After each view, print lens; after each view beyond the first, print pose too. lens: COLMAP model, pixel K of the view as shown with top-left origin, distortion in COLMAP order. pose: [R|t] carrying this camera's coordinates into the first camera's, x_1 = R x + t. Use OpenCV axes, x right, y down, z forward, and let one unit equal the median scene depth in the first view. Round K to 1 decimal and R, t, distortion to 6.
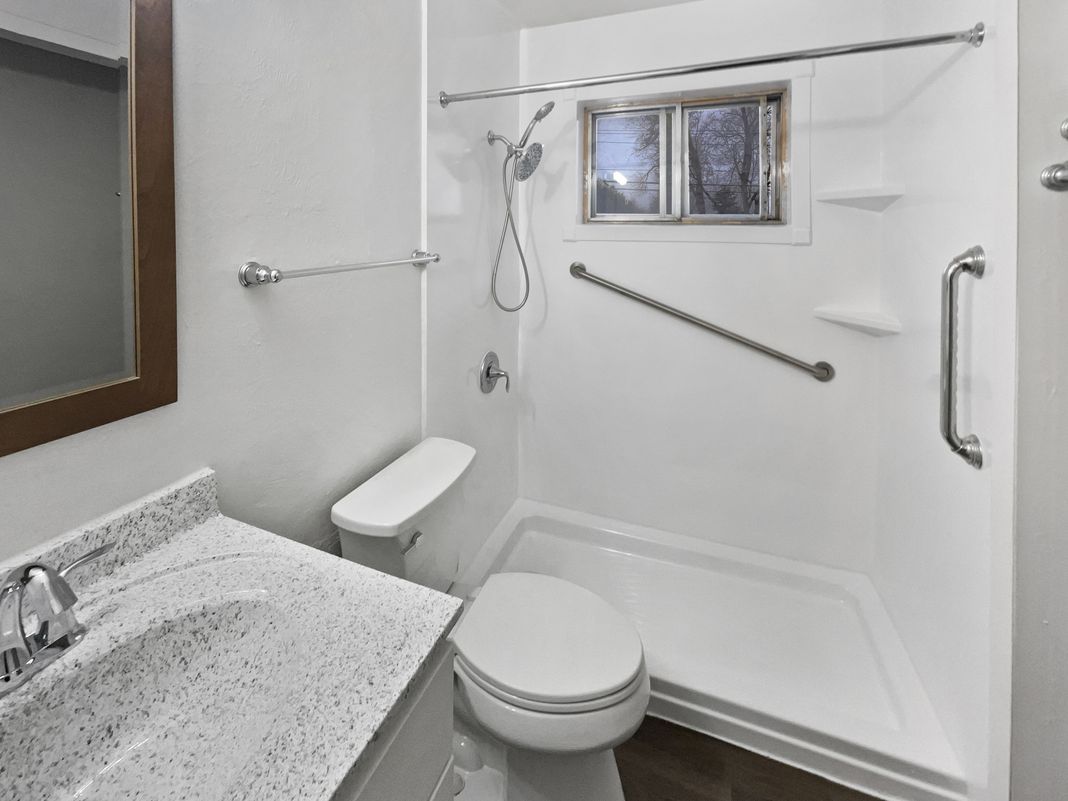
lens RADIAL K [[434.6, 0, 534.2], [0, 434.6, 370.0], [0, 0, 1]] dist [0.001194, 0.000076]
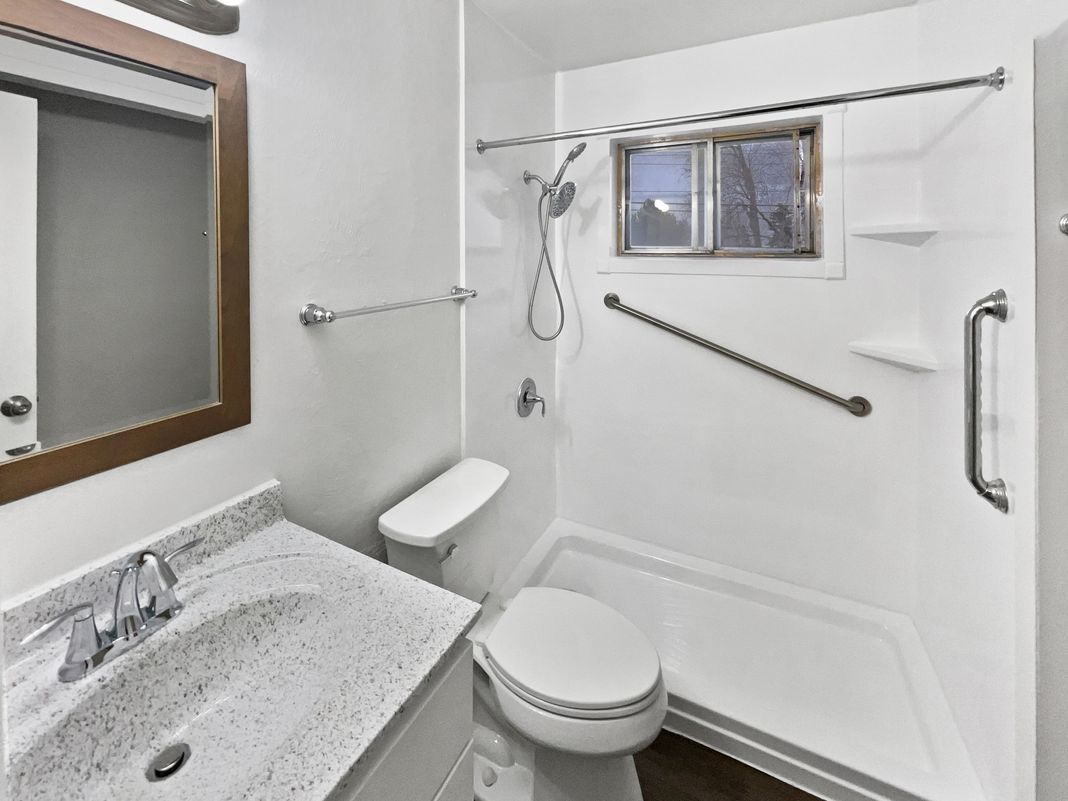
lens RADIAL K [[434.5, 0, 537.1], [0, 434.5, 401.4], [0, 0, 1]] dist [-0.000738, 0.000070]
pose [[0.994043, 0.022871, -0.106558, 0.073930], [-0.020019, 0.999414, 0.027753, -0.032797], [0.107130, -0.025455, 0.993919, -0.084771]]
